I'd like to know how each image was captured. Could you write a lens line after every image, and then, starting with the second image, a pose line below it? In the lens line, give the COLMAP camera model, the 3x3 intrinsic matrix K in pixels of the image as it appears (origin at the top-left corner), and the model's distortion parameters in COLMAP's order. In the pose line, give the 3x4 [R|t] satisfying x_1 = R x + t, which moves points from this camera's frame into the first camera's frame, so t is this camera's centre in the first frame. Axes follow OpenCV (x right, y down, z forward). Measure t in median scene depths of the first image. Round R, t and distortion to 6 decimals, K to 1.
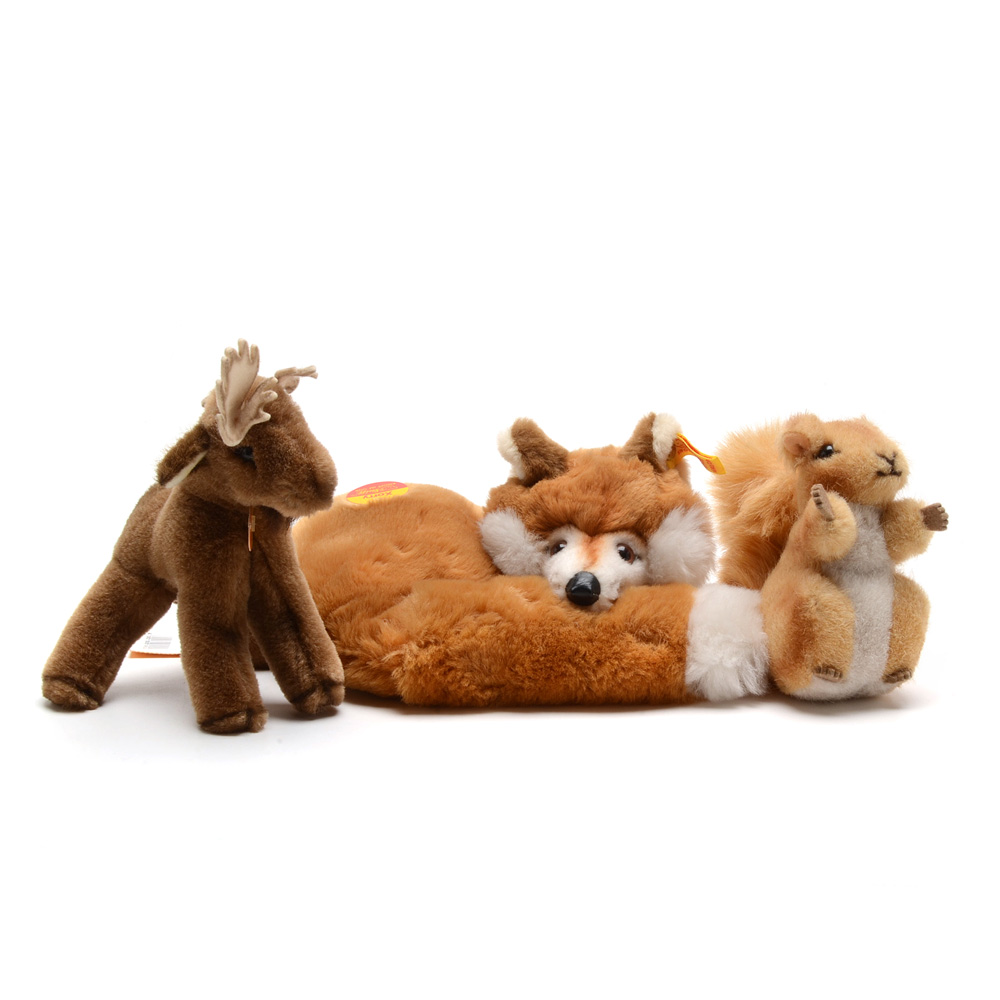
lens RADIAL K [[1462.4, 0, 500.0], [0, 1462.4, 500.0], [0, 0, 1]] dist [-0.005981, -0.020681]
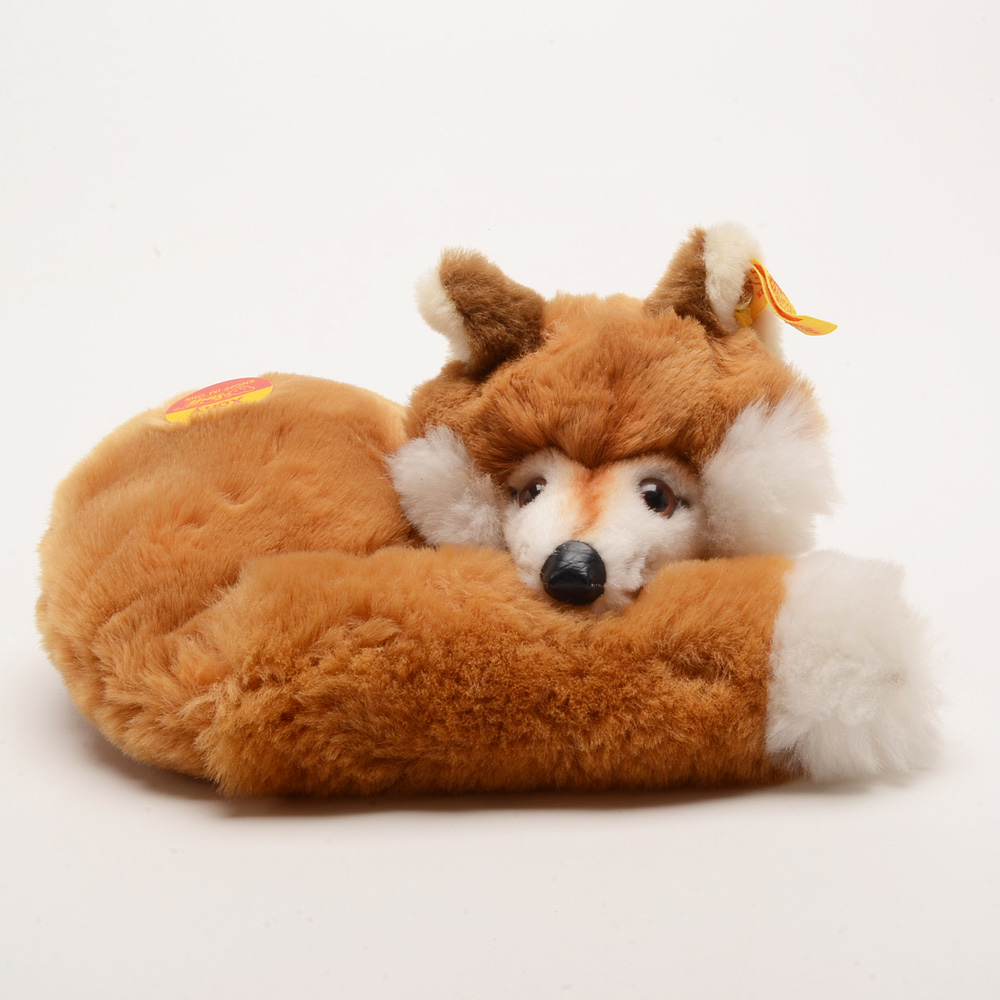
lens RADIAL K [[1462.4, 0, 500.0], [0, 1462.4, 500.0], [0, 0, 1]] dist [-0.005981, -0.020681]
pose [[0.982723, -0.025141, -0.183365, 0.127872], [0.032073, 0.998875, 0.034934, 0.017344], [0.182281, -0.040211, 0.982424, 0.490366]]
